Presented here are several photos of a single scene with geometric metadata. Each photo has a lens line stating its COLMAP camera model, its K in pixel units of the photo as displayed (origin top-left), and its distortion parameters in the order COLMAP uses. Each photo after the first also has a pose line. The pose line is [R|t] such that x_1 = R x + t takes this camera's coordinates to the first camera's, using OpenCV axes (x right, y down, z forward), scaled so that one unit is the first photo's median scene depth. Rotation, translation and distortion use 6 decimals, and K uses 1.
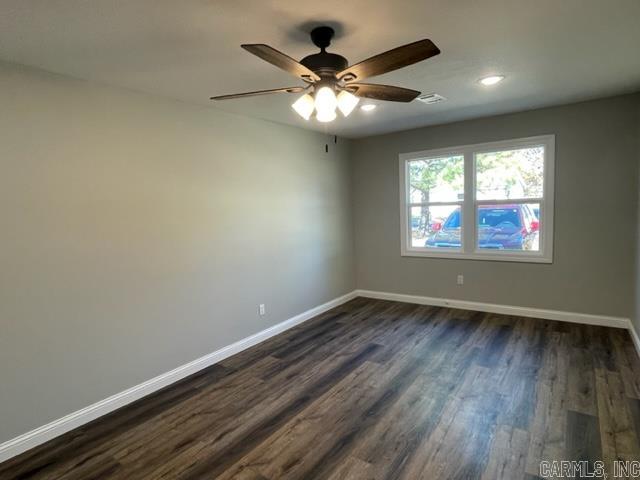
lens RADIAL K [[355.8, 0, 317.6], [0, 355.8, 238.2], [0, 0, 1]] dist [-0.017331, 0.003630]
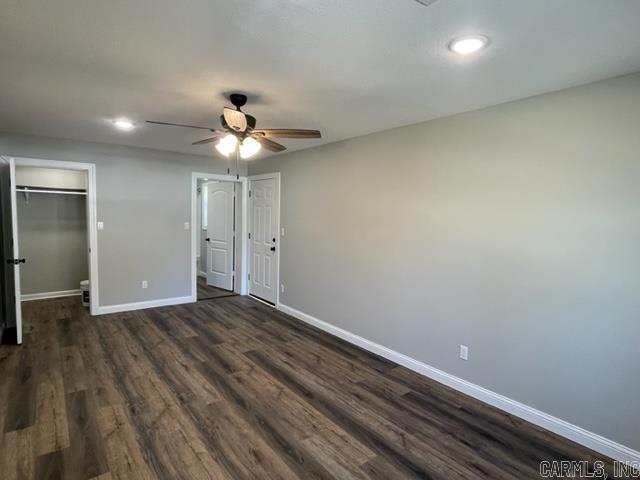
lens RADIAL K [[355.8, 0, 317.7], [0, 355.8, 241.2], [0, 0, 1]] dist [-0.017331, 0.003630]
pose [[-0.278064, 0.112694, -0.953929, 0.853967], [-0.111766, 0.982553, 0.148655, -0.160632], [0.954038, 0.147953, -0.260617, 1.118722]]
